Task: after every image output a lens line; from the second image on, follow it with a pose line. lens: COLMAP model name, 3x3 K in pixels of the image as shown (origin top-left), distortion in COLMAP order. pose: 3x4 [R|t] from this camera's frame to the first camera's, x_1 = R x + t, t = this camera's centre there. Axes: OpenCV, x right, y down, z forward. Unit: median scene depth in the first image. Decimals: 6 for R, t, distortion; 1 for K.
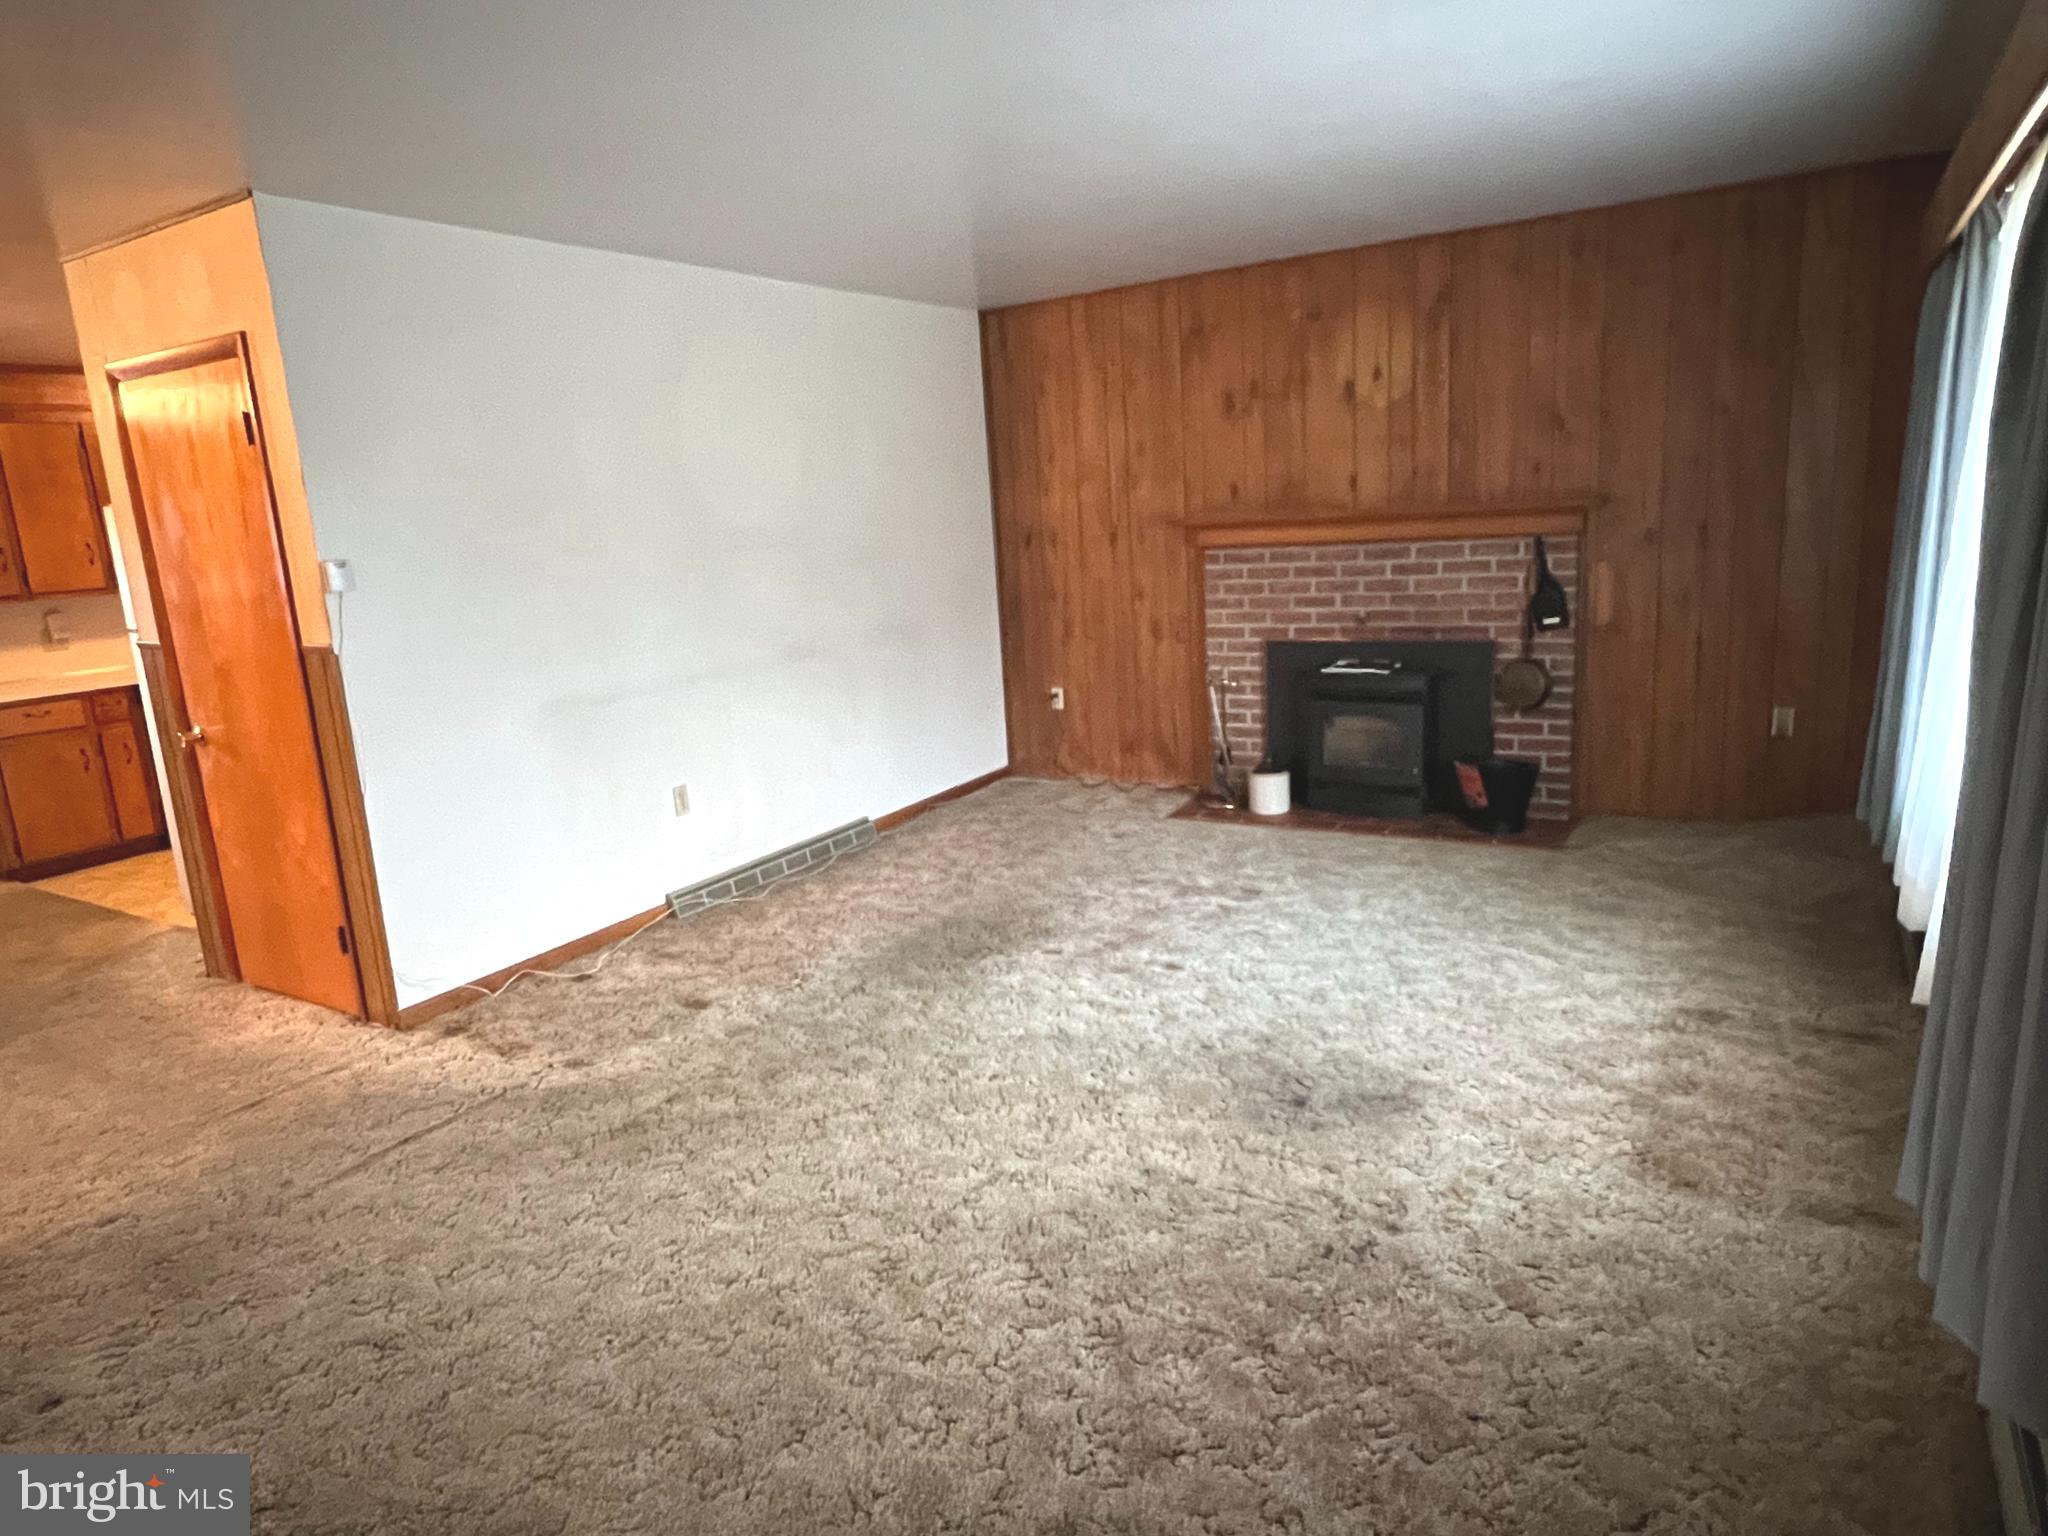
lens RADIAL K [[1241.6, 0, 1024.0], [0, 1241.6, 768.0], [0, 0, 1]] dist [0.004422, 0.001309]
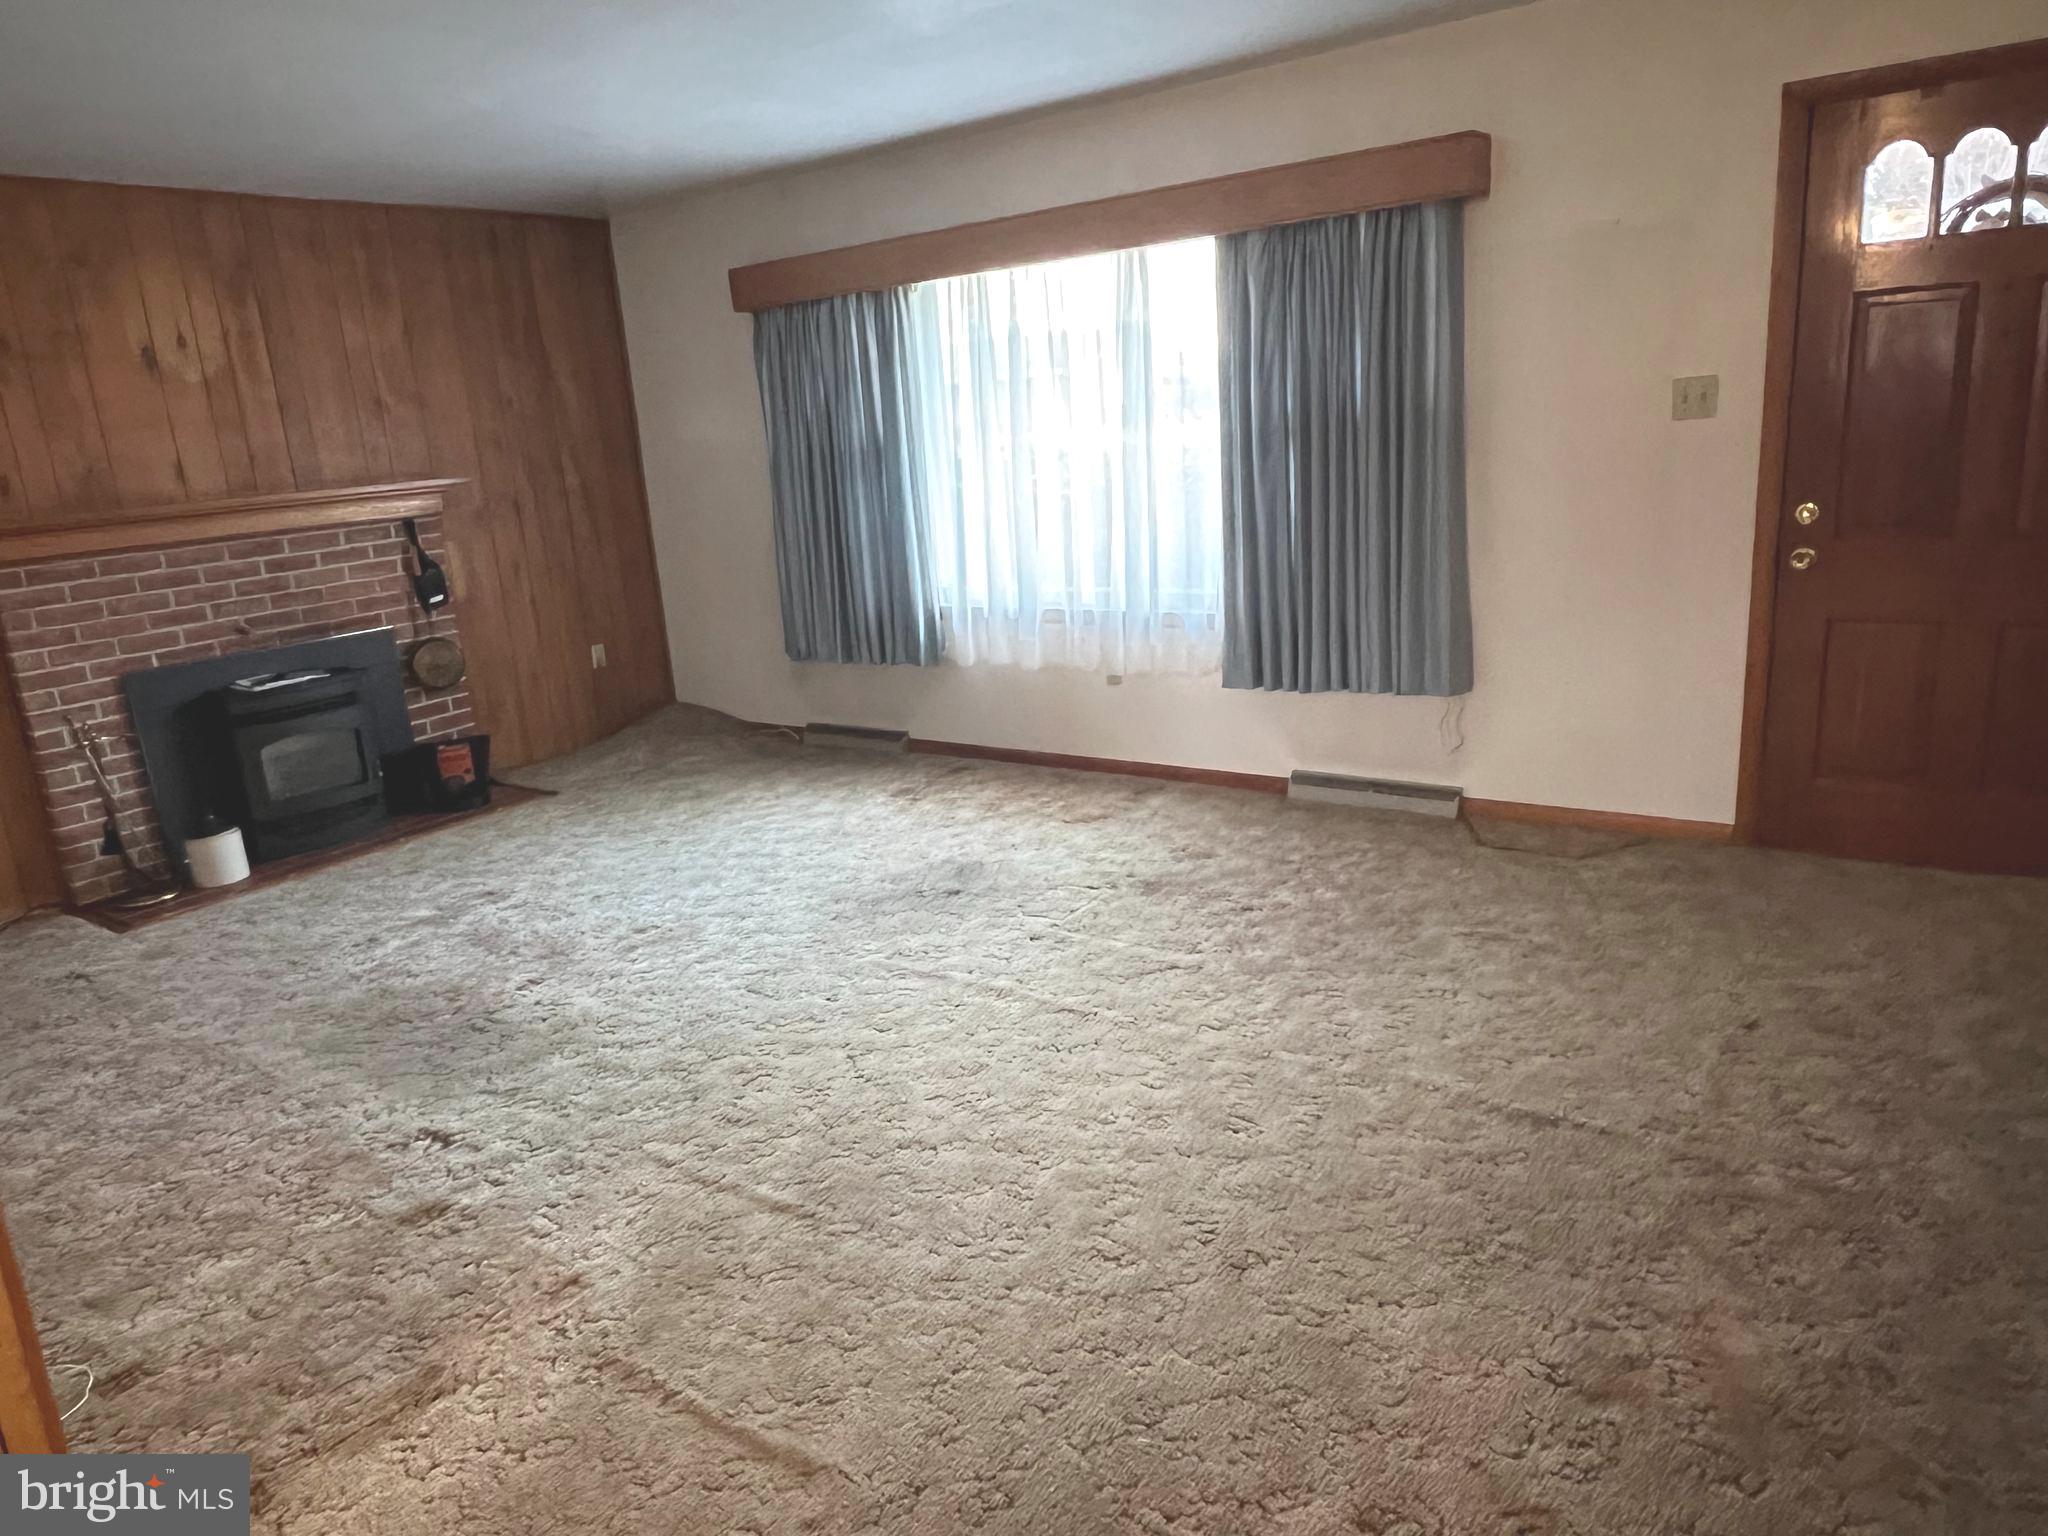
lens RADIAL K [[1339.0, 0, 1024.0], [0, 1339.0, 768.0], [0, 0, 1]] dist [-0.000379, 0.001759]
pose [[0.078486, -0.203132, 0.976001, -0.700599], [0.281899, 0.943586, 0.173716, -0.045343], [-0.956228, 0.261500, 0.131321, 0.460747]]
